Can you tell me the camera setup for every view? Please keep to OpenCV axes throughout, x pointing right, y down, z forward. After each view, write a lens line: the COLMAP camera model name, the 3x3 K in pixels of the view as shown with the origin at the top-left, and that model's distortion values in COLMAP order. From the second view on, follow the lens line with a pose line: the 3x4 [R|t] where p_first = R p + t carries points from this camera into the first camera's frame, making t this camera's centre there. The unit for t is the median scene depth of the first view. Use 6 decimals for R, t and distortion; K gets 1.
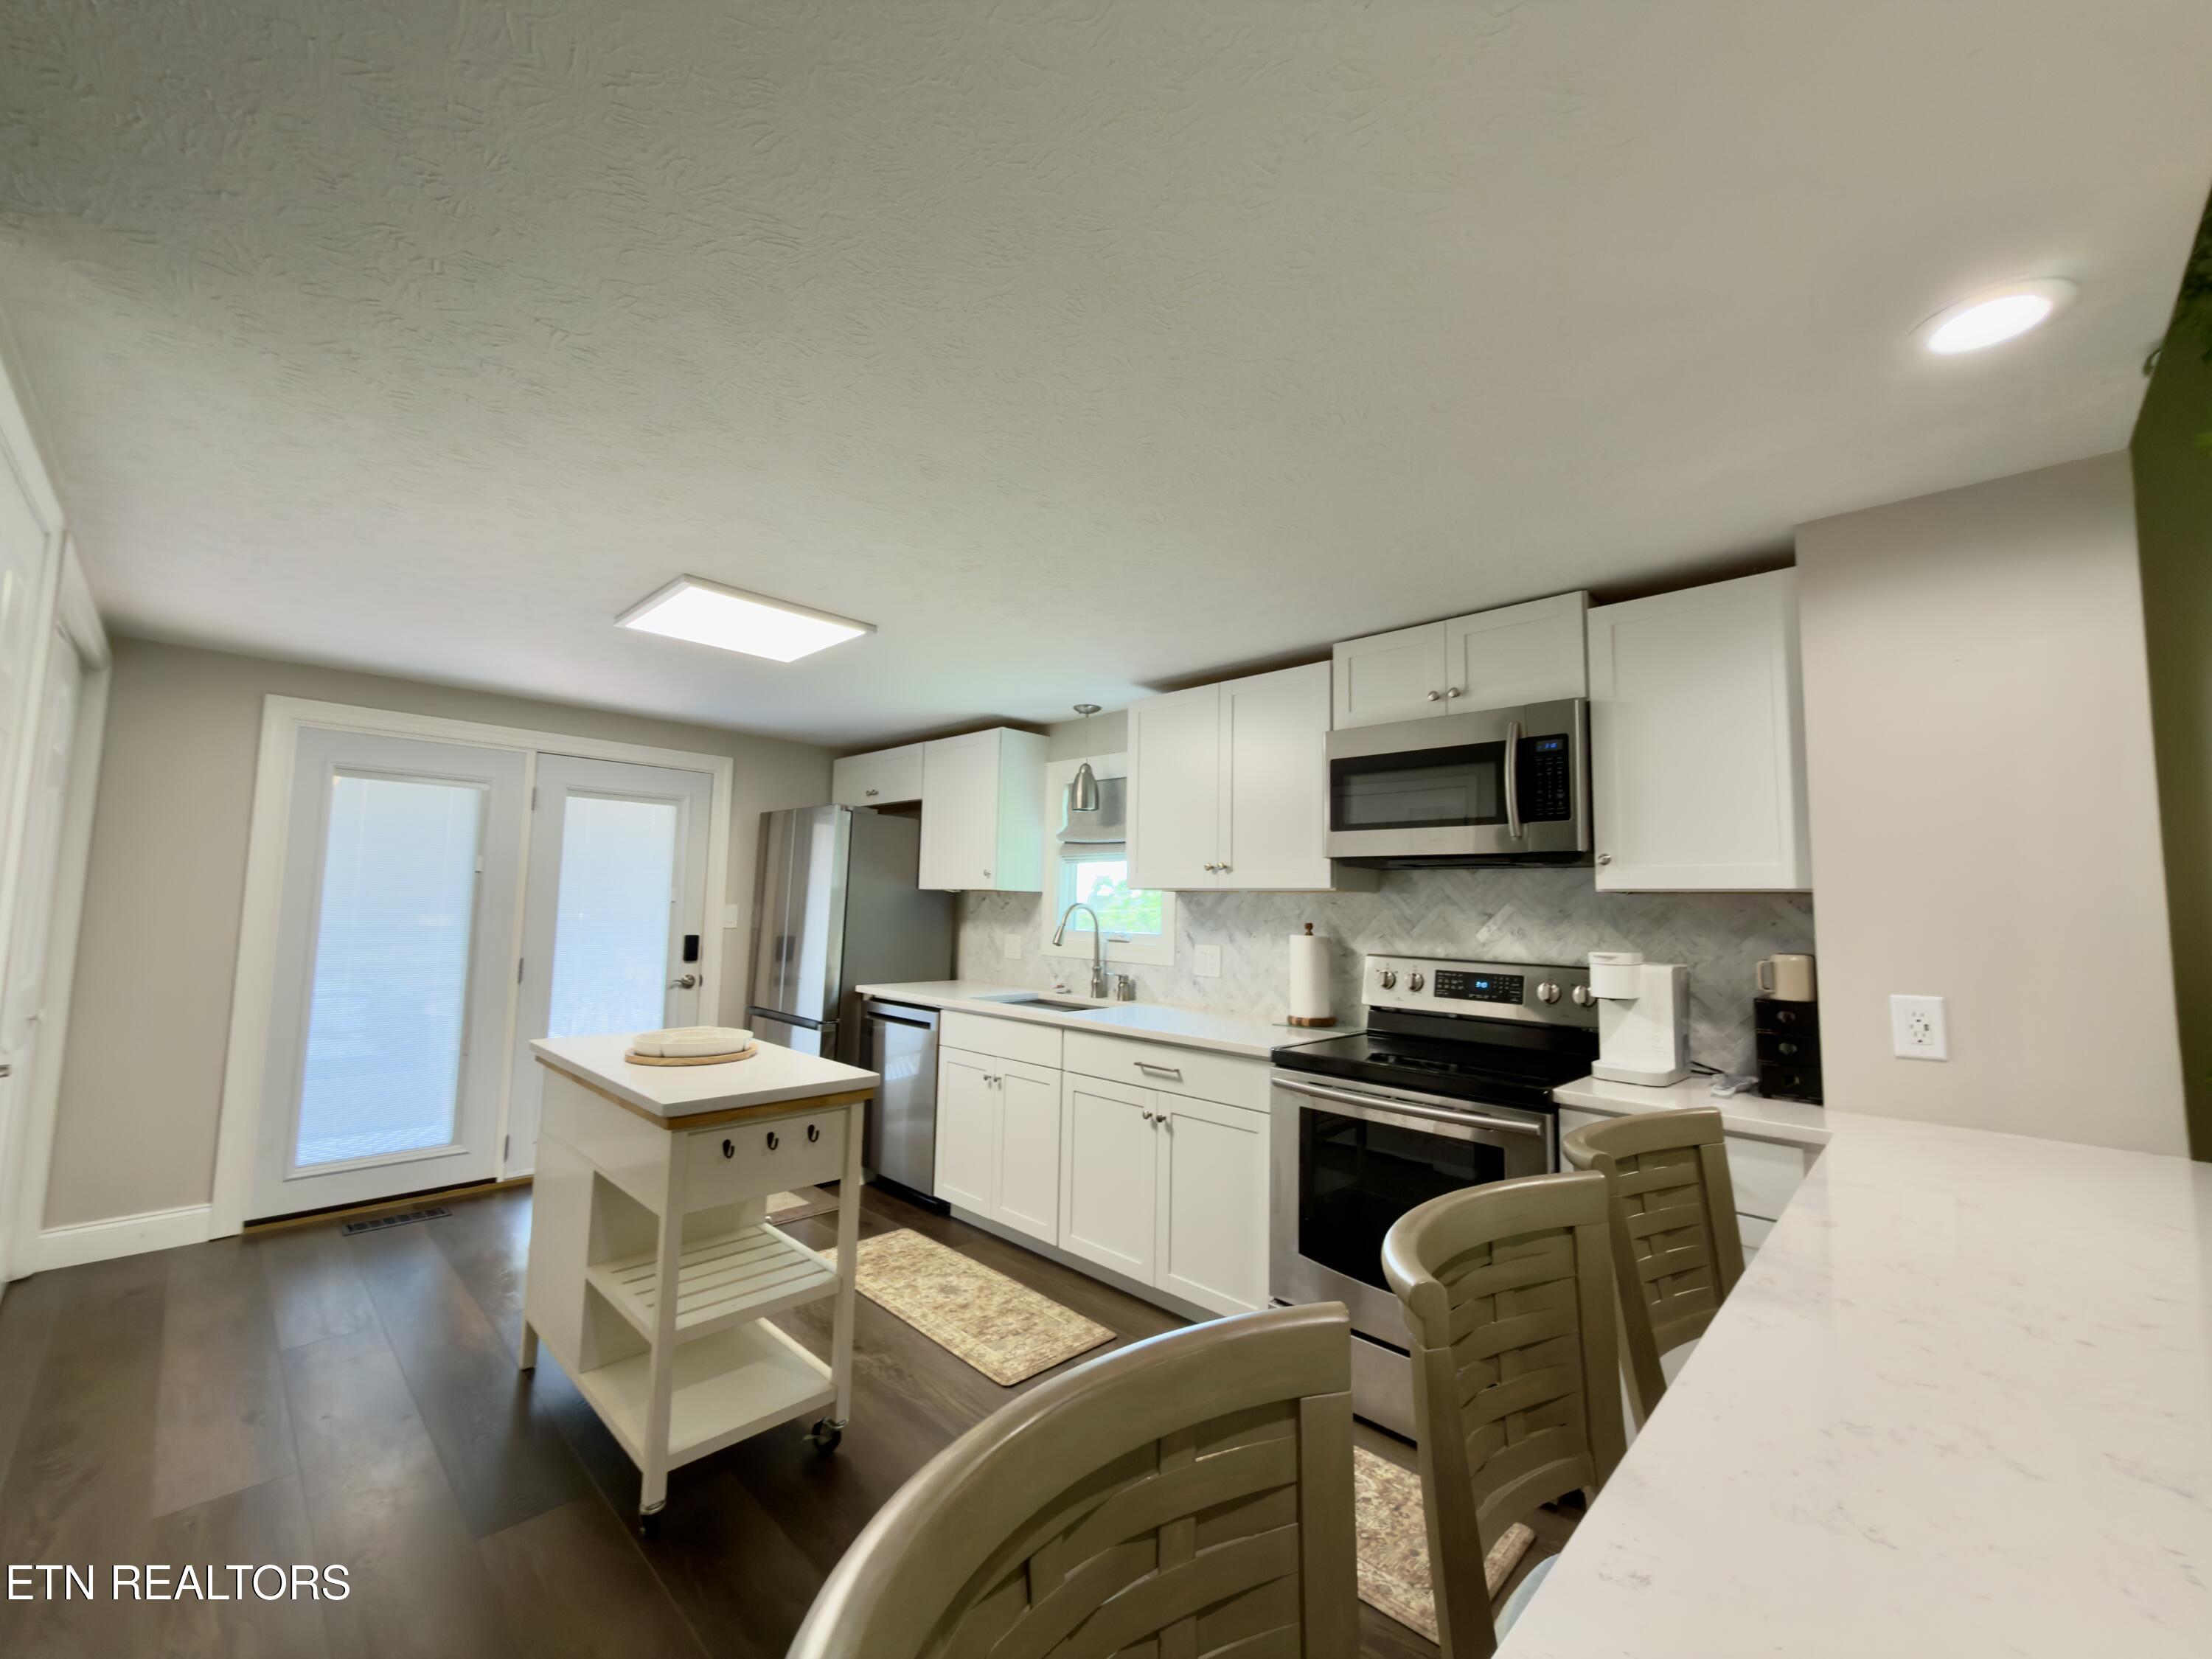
lens RADIAL K [[881.3, 0, 1101.7], [0, 881.3, 826.6], [0, 0, 1]] dist [0.002386, 0.000114]
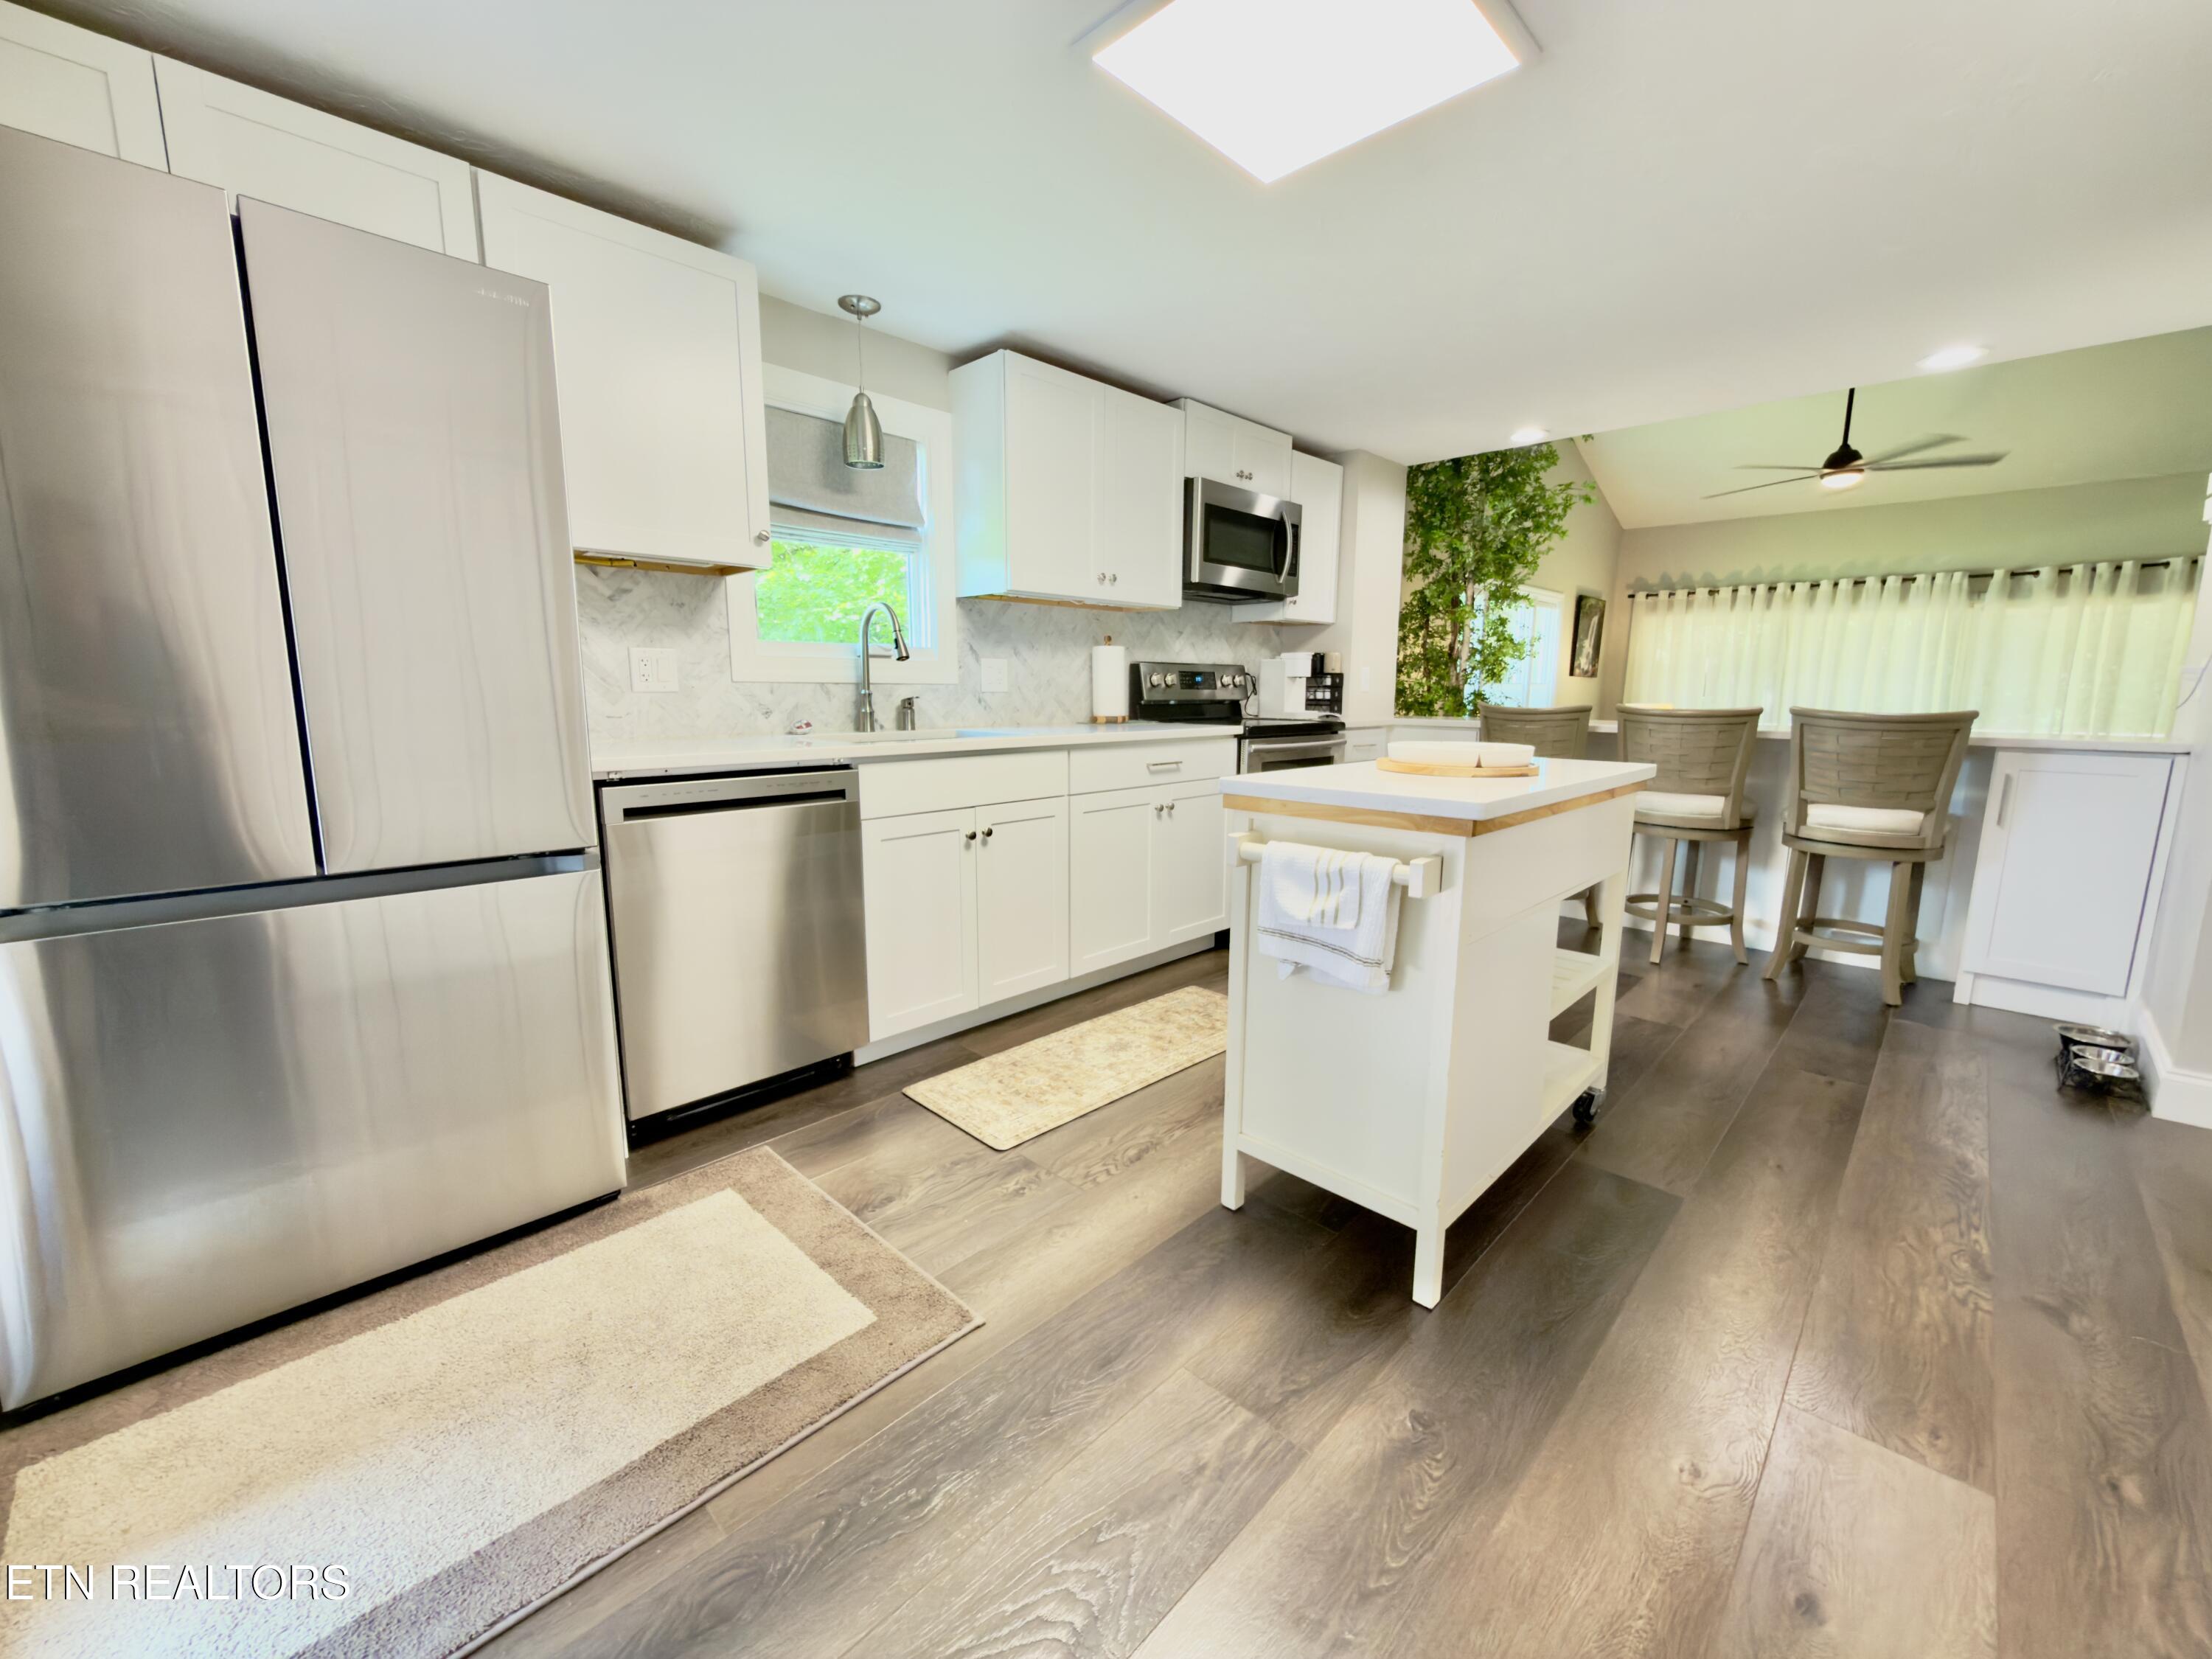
lens RADIAL K [[882.1, 0, 1106.0], [0, 882.1, 829.5], [0, 0, 1]] dist [-0.000761, -0.000134]
pose [[0.002395, -0.182159, 0.983266, -0.938297], [-0.094793, 0.978800, 0.181562, 0.146602], [-0.995494, -0.093641, -0.014923, 0.985213]]
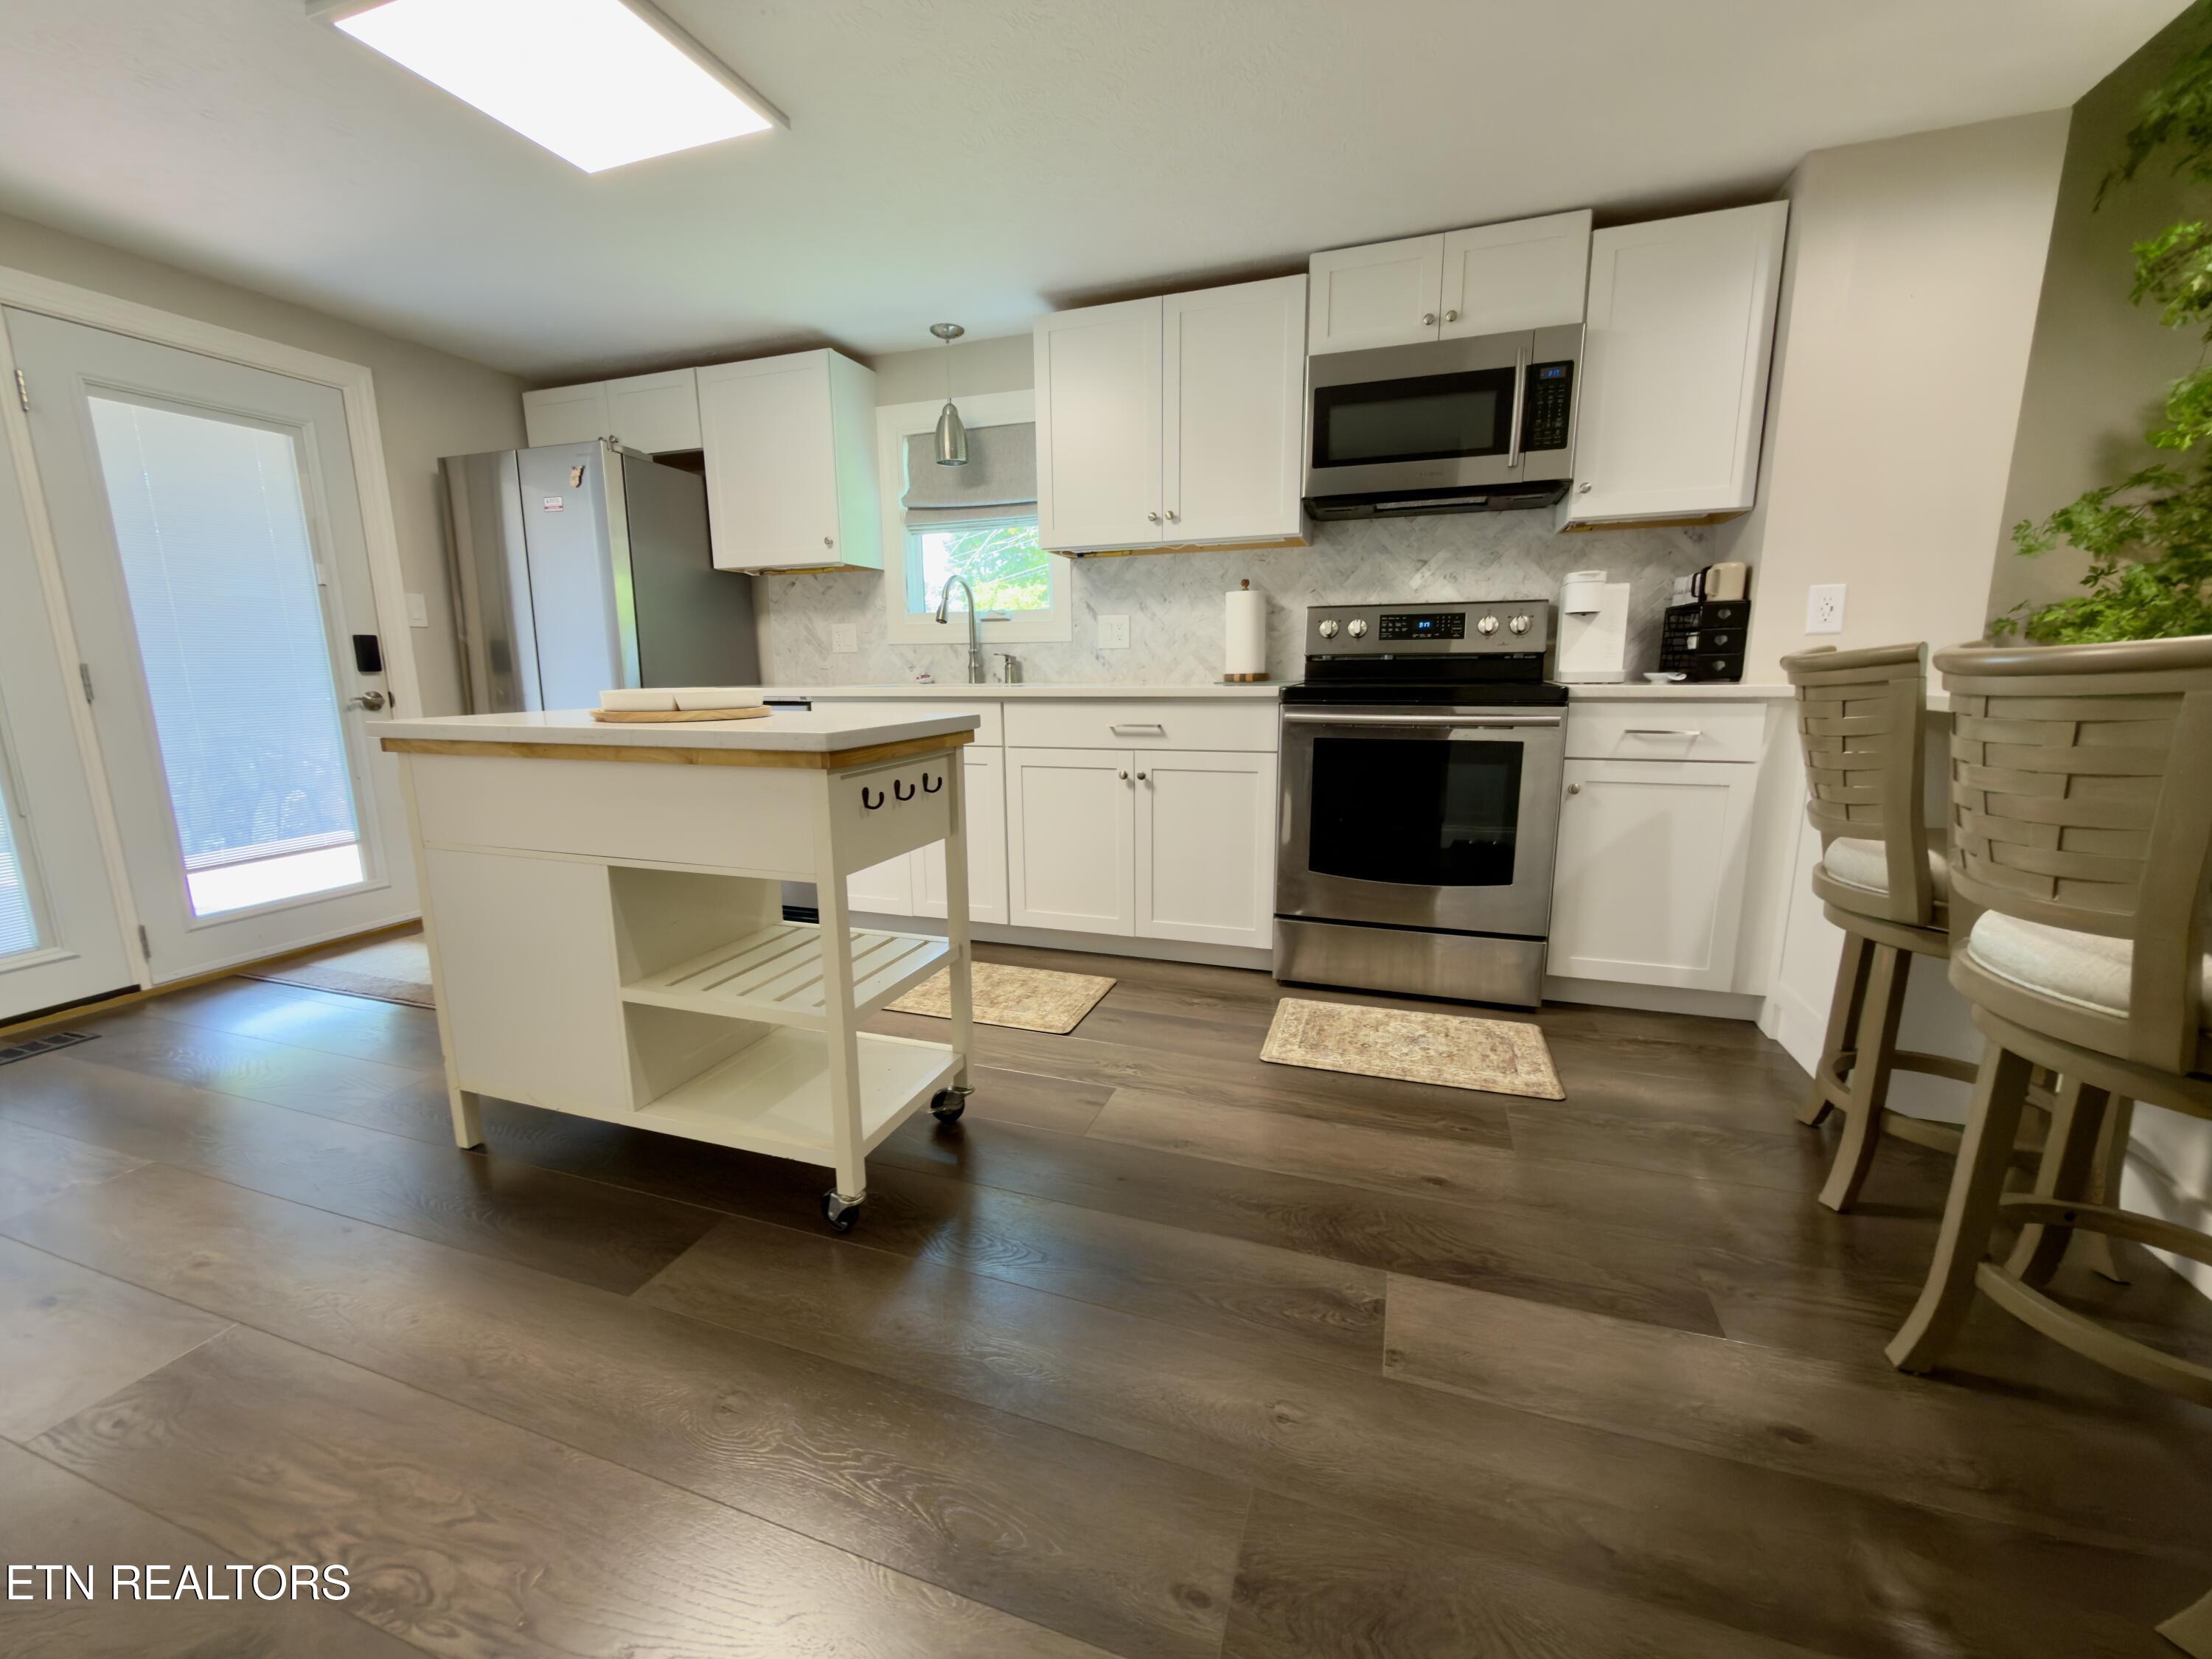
lens RADIAL K [[881.3, 0, 1101.7], [0, 881.3, 826.6], [0, 0, 1]] dist [0.002386, 0.000114]
pose [[0.904584, -0.109306, 0.412044, -0.344400], [-0.007248, 0.962485, 0.271239, 0.108045], [-0.426234, -0.248345, 0.869856, 0.138506]]
